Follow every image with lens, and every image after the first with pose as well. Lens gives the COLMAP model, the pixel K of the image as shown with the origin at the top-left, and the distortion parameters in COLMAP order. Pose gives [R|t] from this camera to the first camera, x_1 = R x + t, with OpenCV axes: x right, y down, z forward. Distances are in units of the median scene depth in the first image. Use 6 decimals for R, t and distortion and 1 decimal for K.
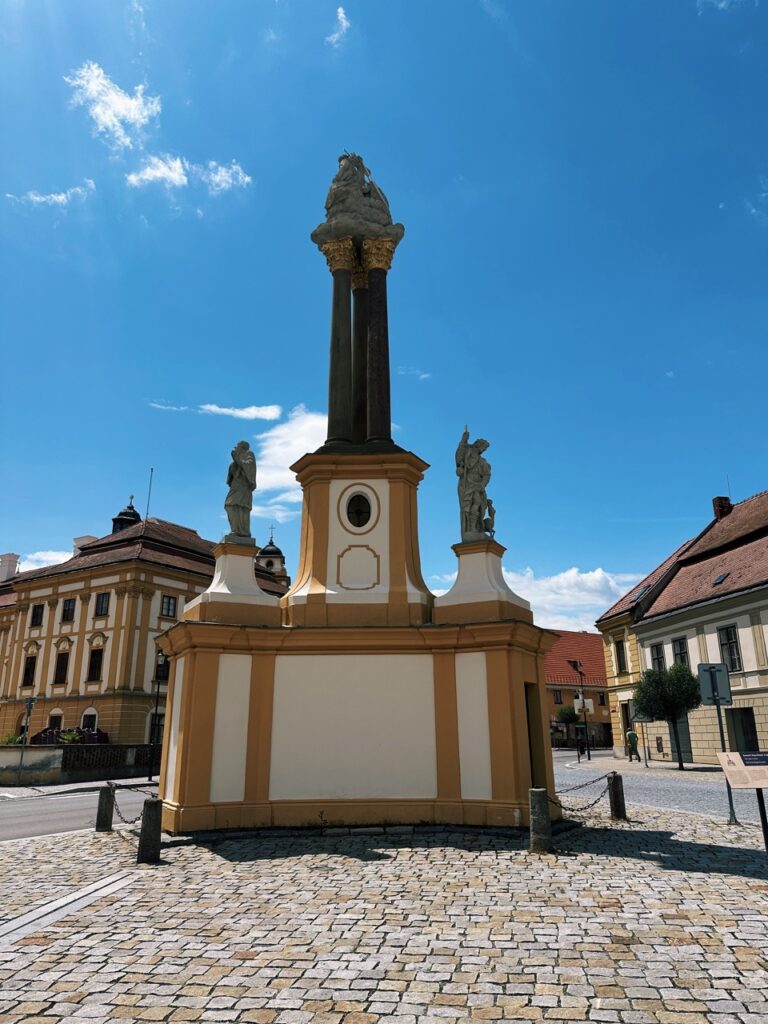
lens RADIAL K [[750.3, 0, 388.9], [0, 750.3, 502.4], [0, 0, 1]] dist [0.123834, -0.242085]
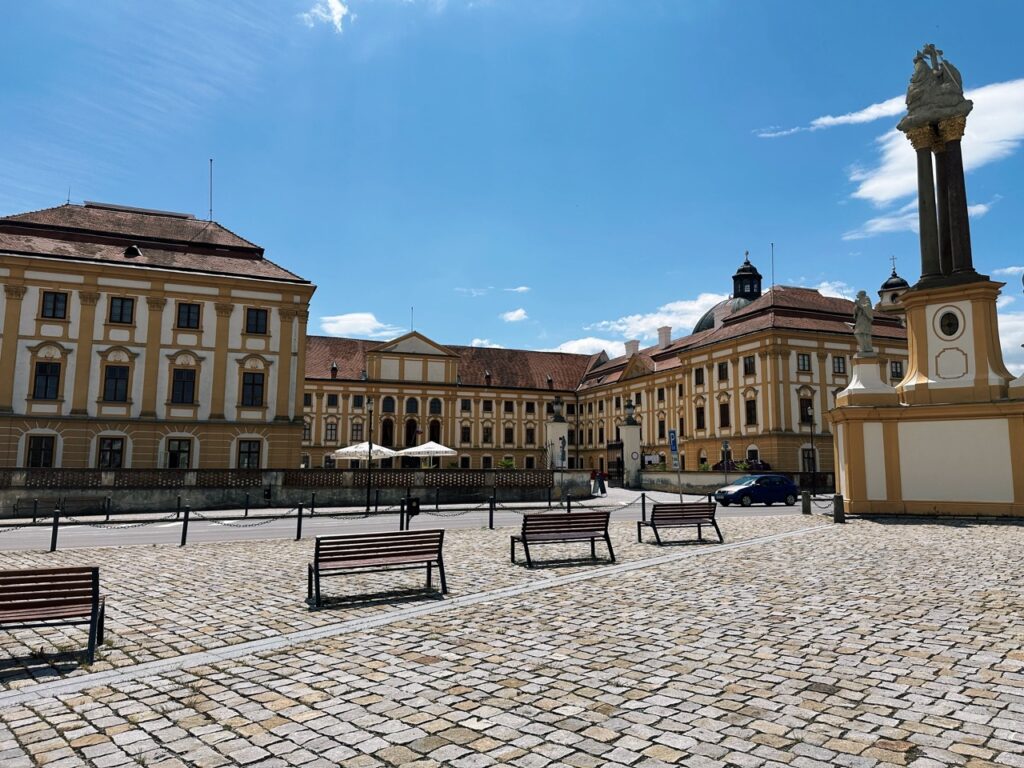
lens RADIAL K [[763.5, 0, 515.8], [0, 763.5, 376.8], [0, 0, 1]] dist [0.131575, -0.185757]
pose [[0.811126, -0.066773, -0.581047, 0.053885], [0.171071, 0.977101, 0.126524, -0.079762], [0.559293, -0.202027, 0.803975, -0.262598]]
